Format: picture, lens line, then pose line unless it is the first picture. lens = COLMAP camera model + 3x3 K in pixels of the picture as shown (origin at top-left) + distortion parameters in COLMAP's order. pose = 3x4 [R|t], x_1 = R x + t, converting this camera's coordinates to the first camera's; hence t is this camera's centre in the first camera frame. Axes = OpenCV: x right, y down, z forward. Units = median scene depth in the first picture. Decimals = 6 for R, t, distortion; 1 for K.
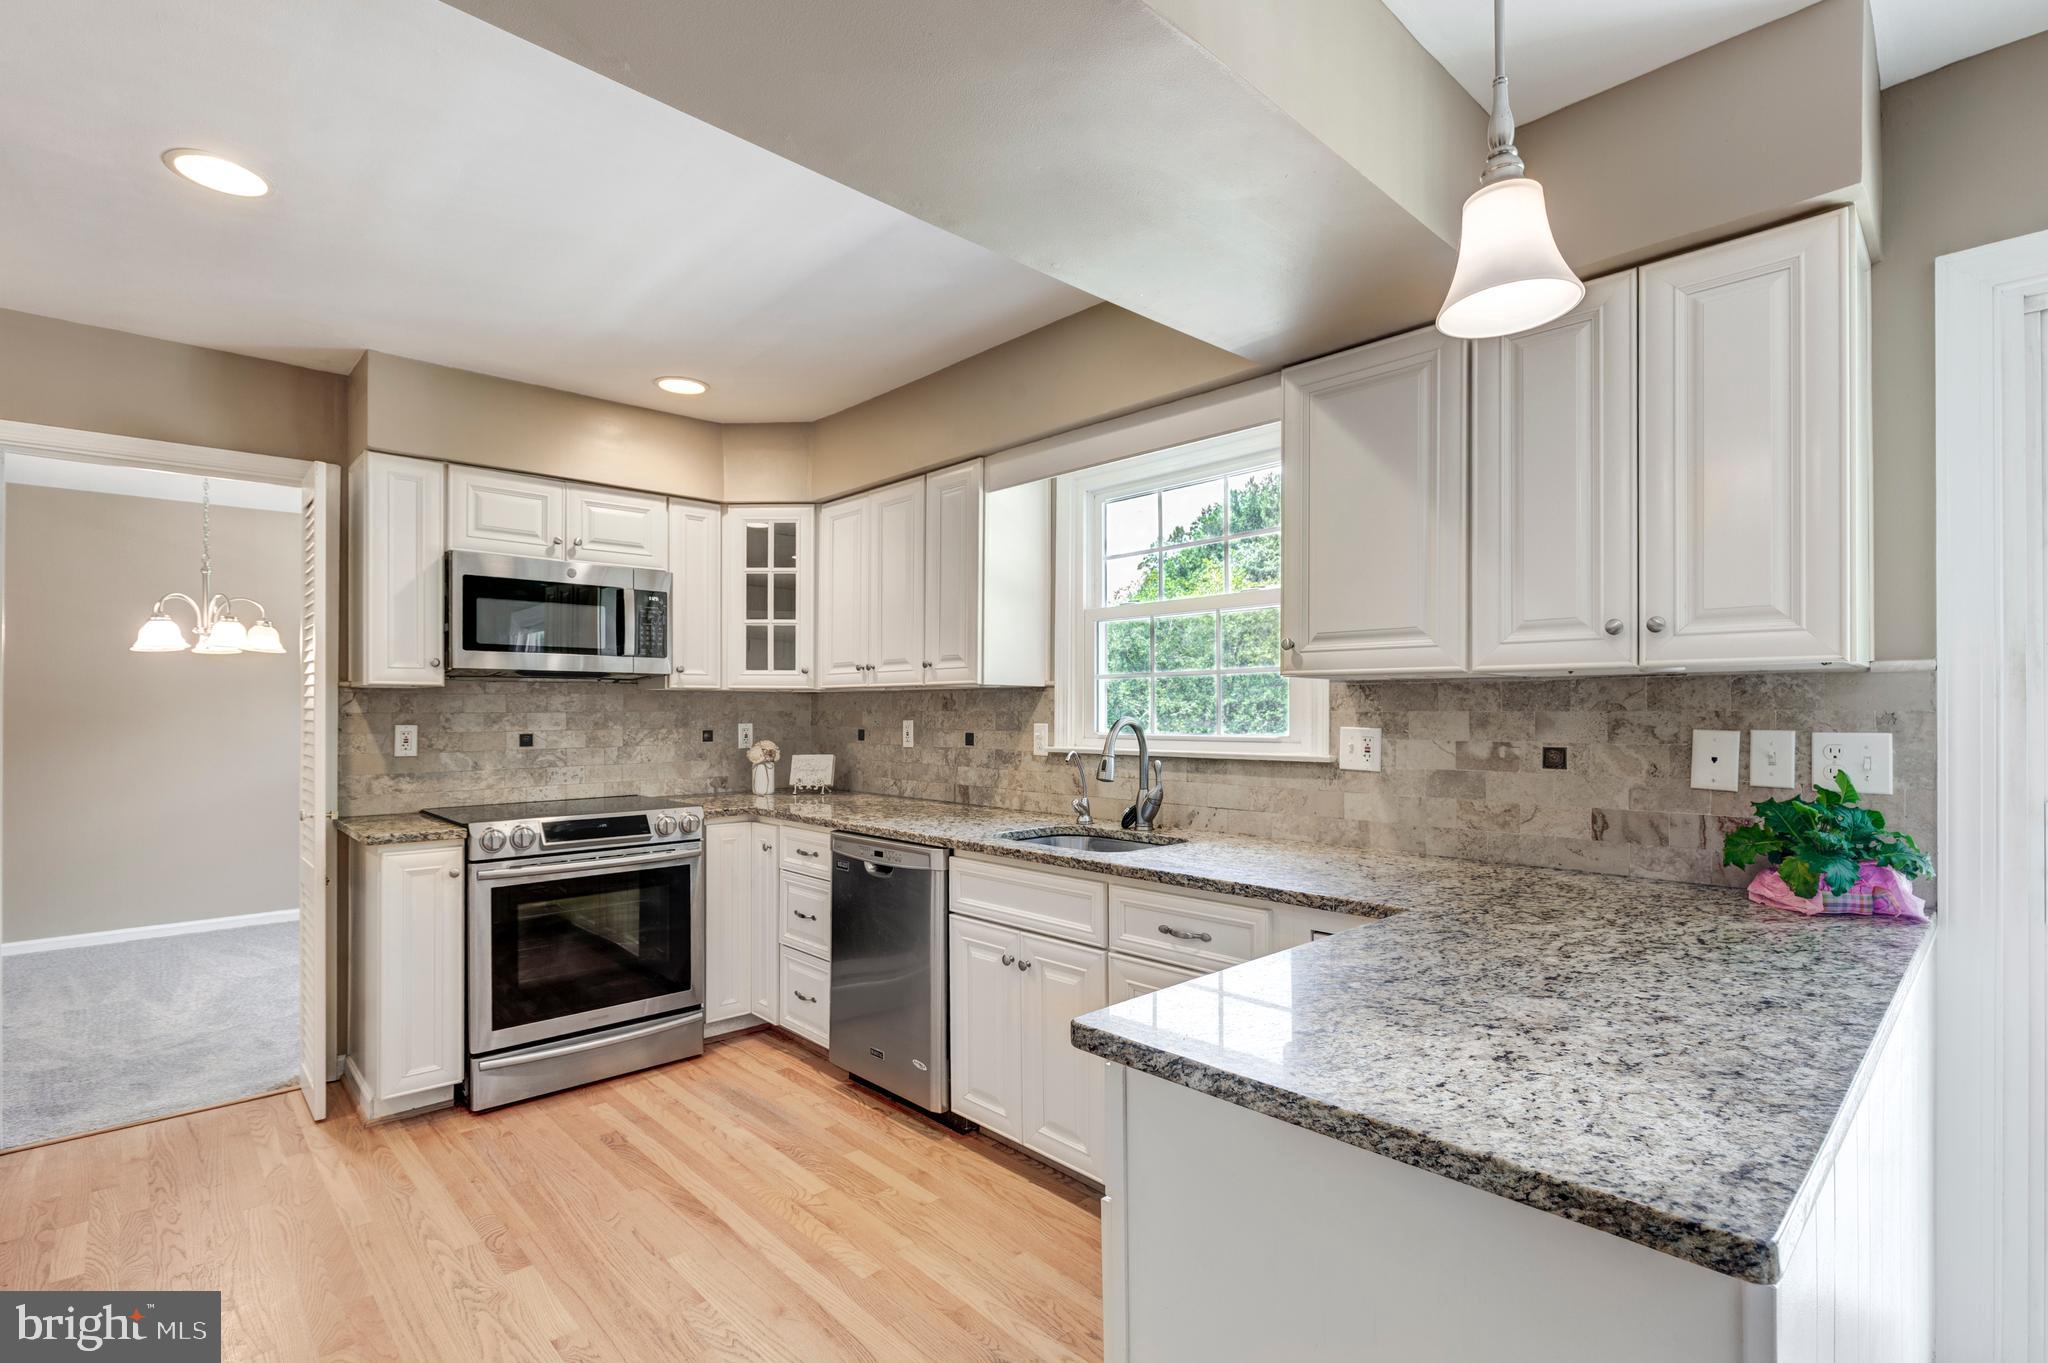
lens RADIAL K [[985.2, 0, 1029.1], [0, 985.2, 717.2], [0, 0, 1]] dist [0.016519, 0.000055]
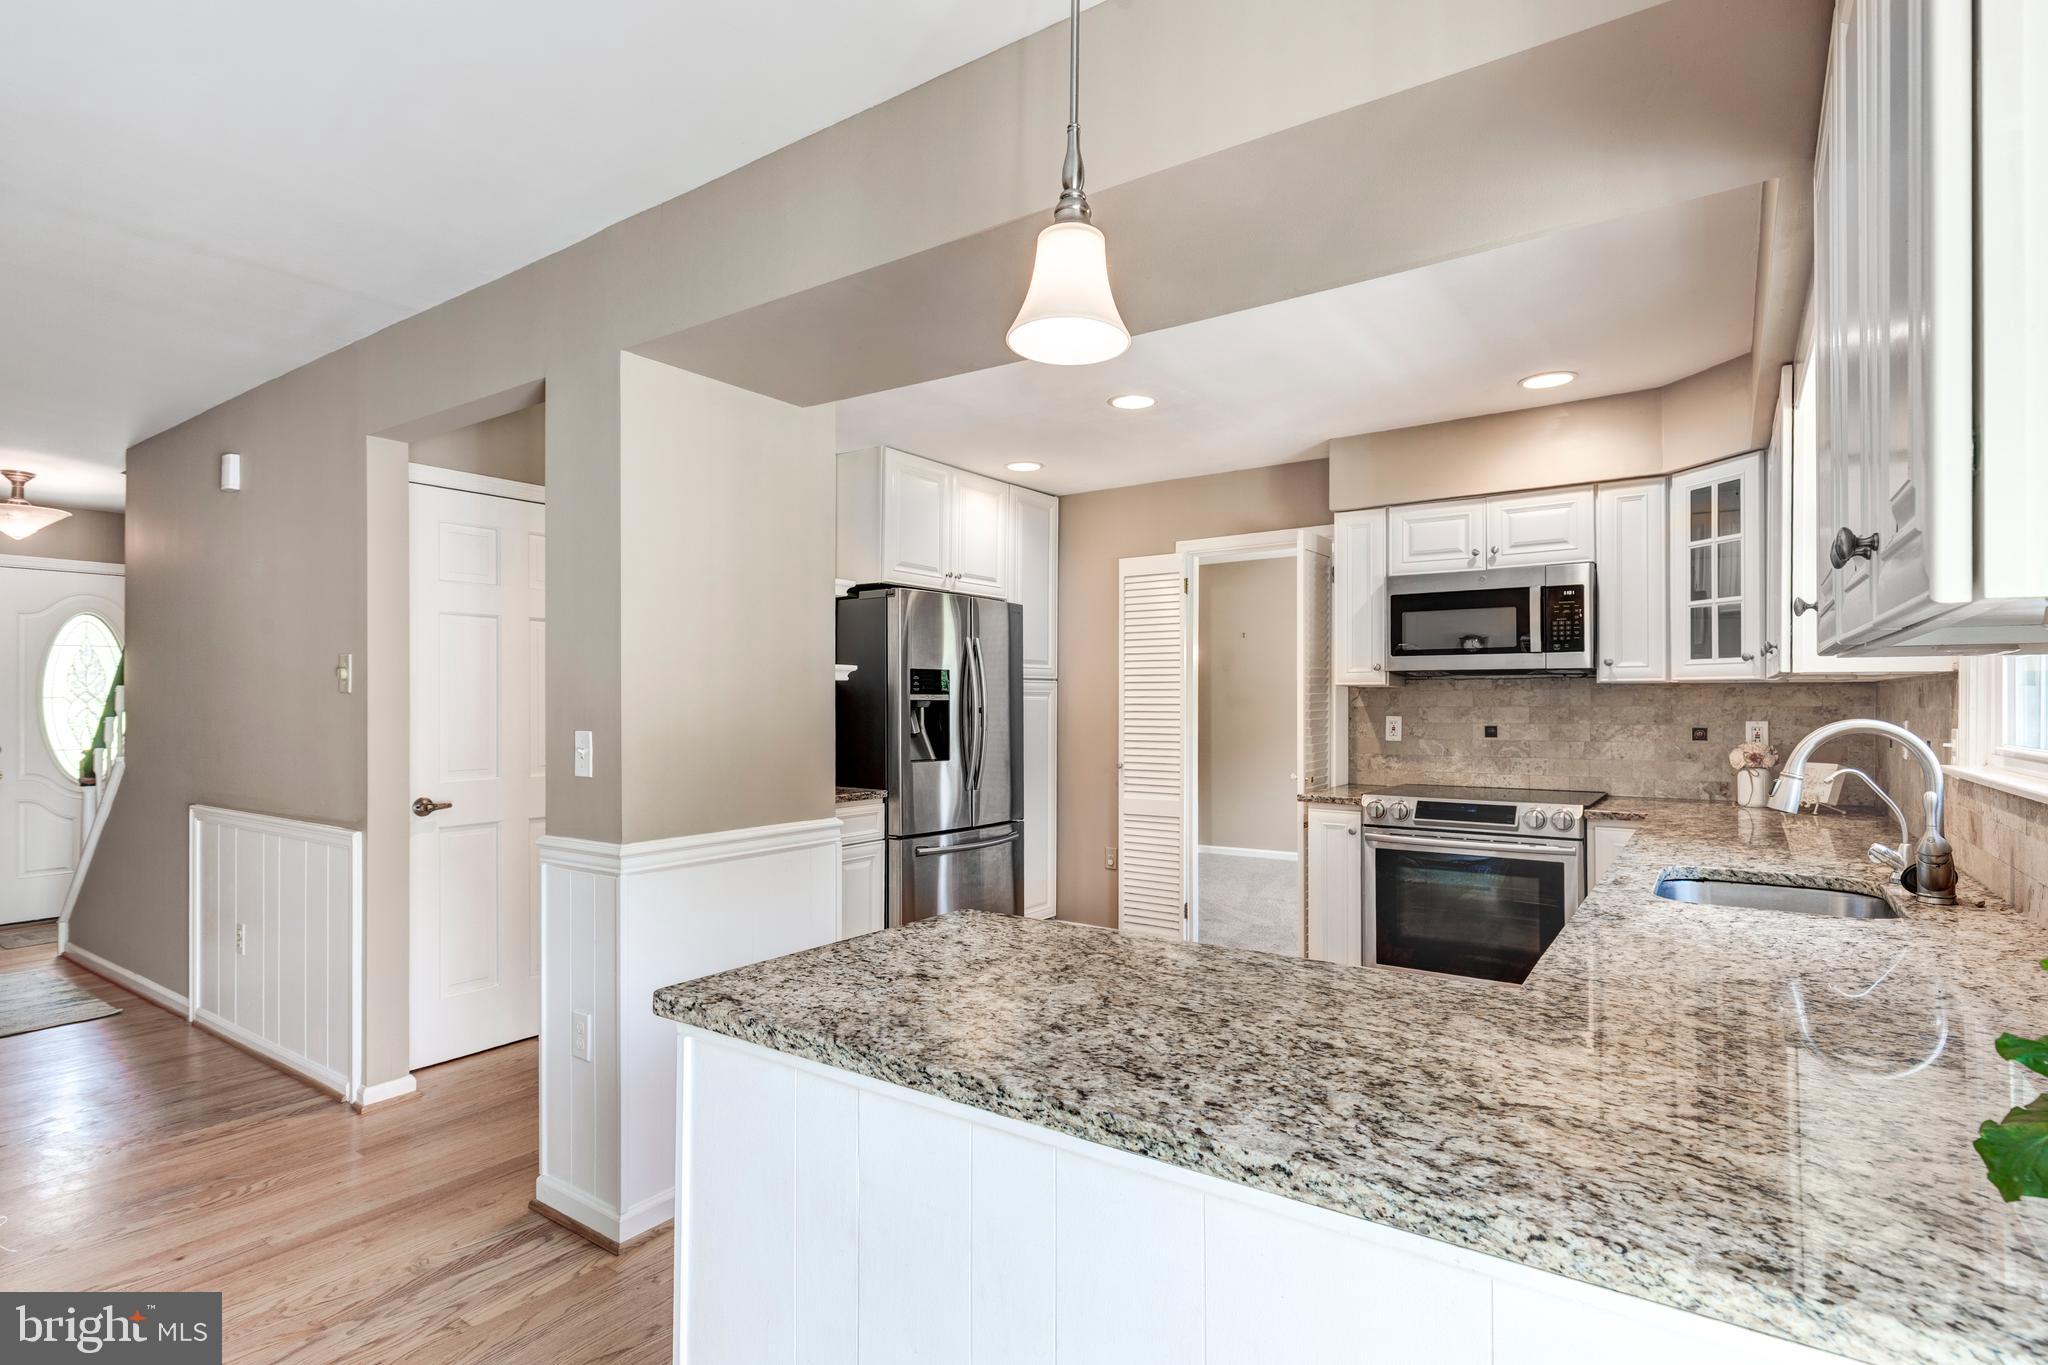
lens RADIAL K [[1021.0, 0, 969.9], [0, 1021.0, 698.5], [0, 0, 1]] dist [-0.000115, -0.000908]
pose [[0.142525, -0.003806, -0.989784, 0.665110], [-0.007558, 0.999959, -0.004933, -0.004697], [0.989762, 0.008184, 0.142490, 0.318989]]
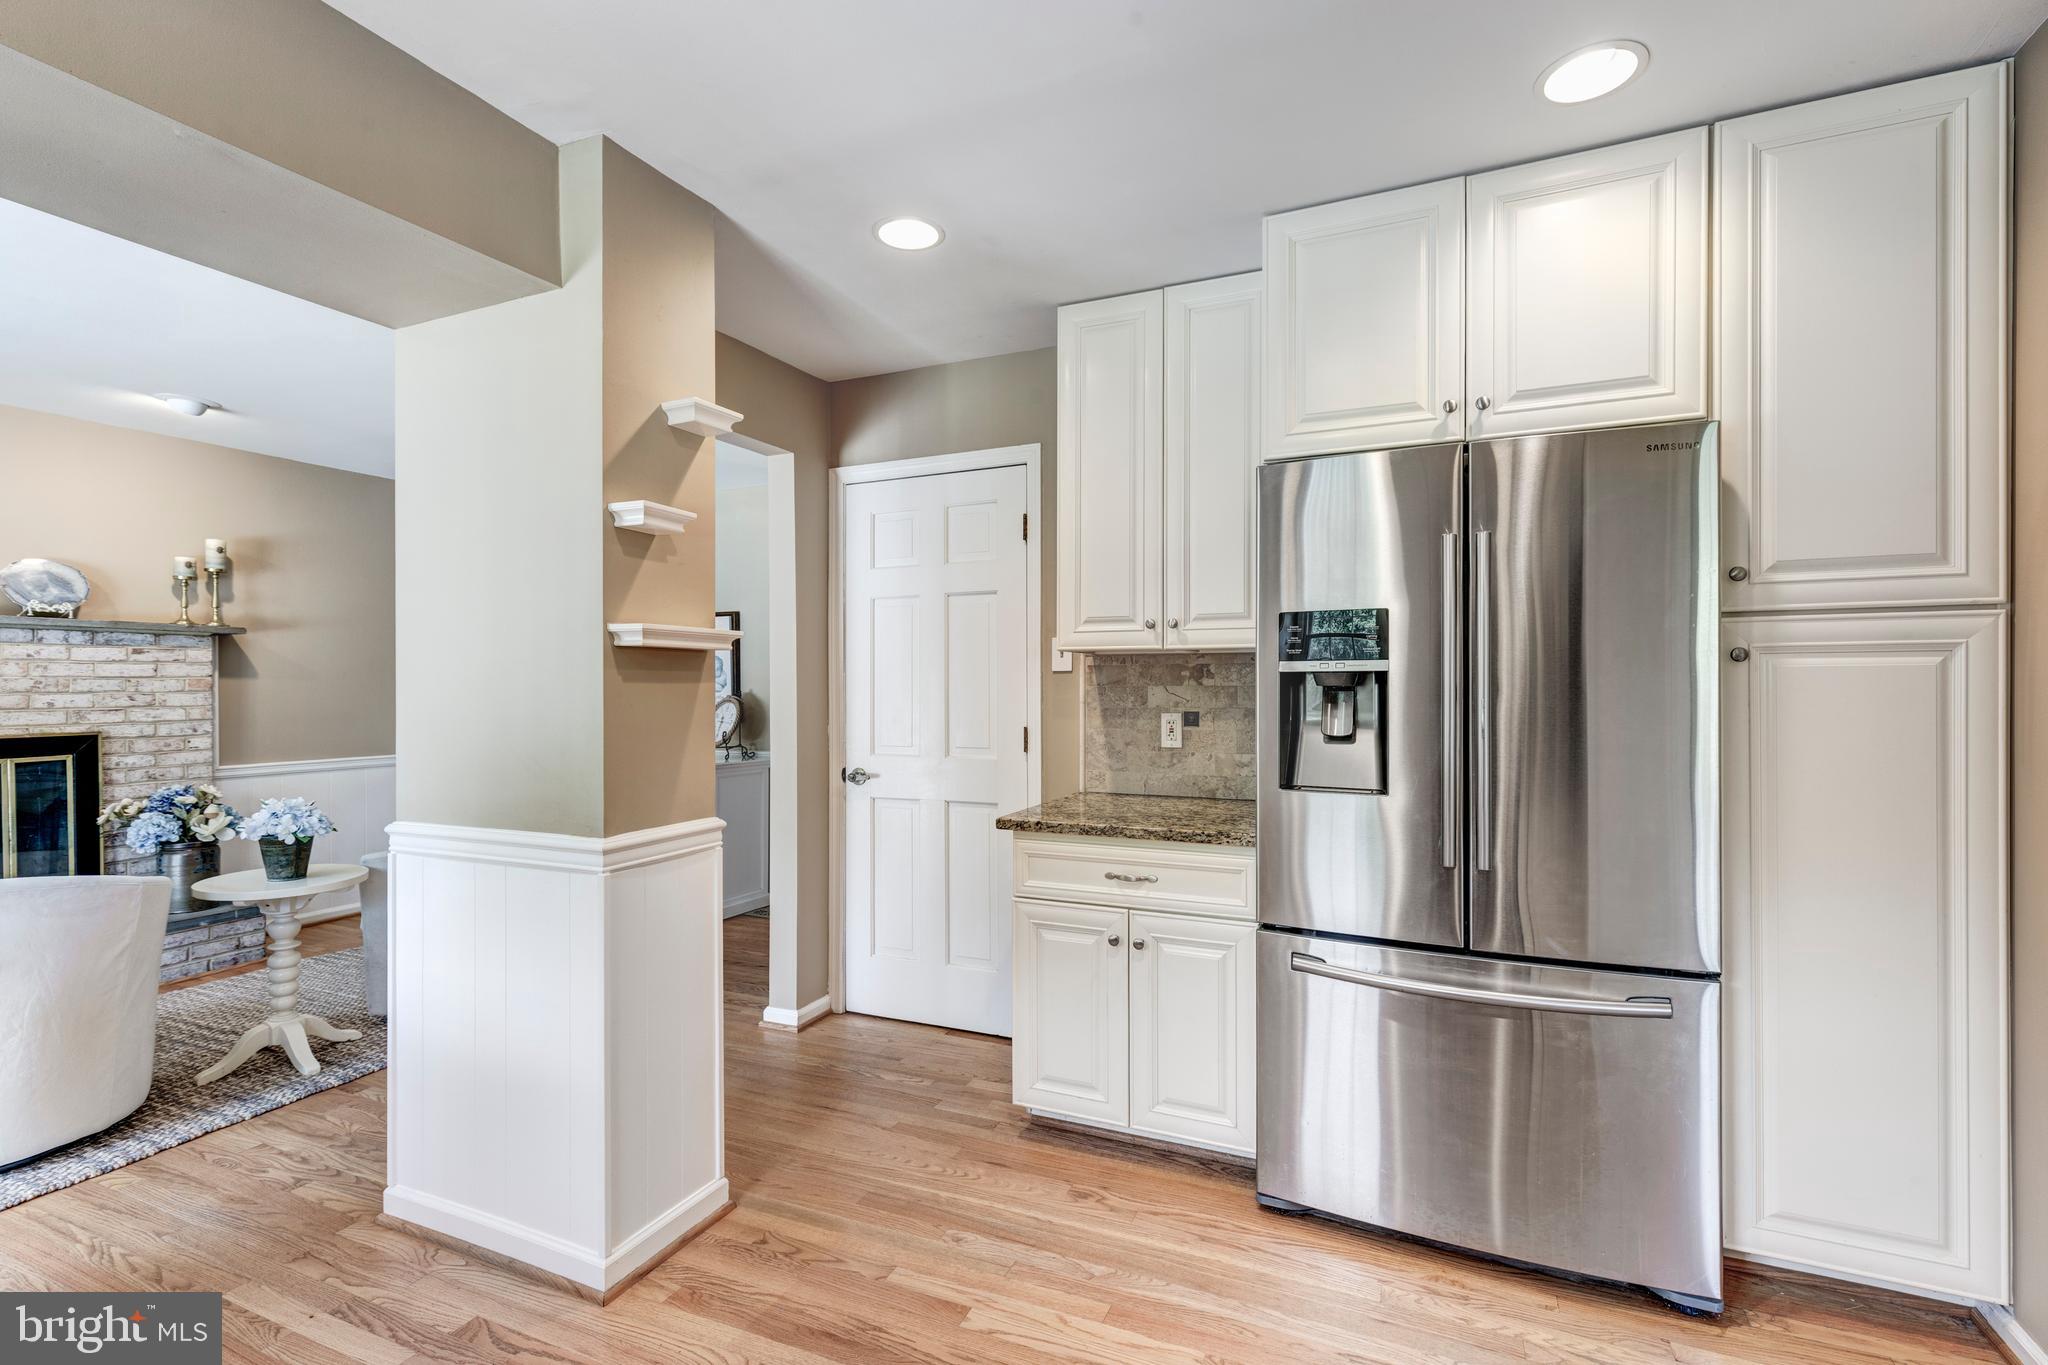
lens RADIAL K [[936.9, 0, 1001.7], [0, 936.9, 683.8], [0, 0, 1]] dist [0.013265, -0.001939]
pose [[-0.927644, 0.003670, -0.373448, -0.382685], [0.001875, 0.999985, 0.005170, -0.004537], [0.373461, 0.004096, -0.927637, 1.065749]]
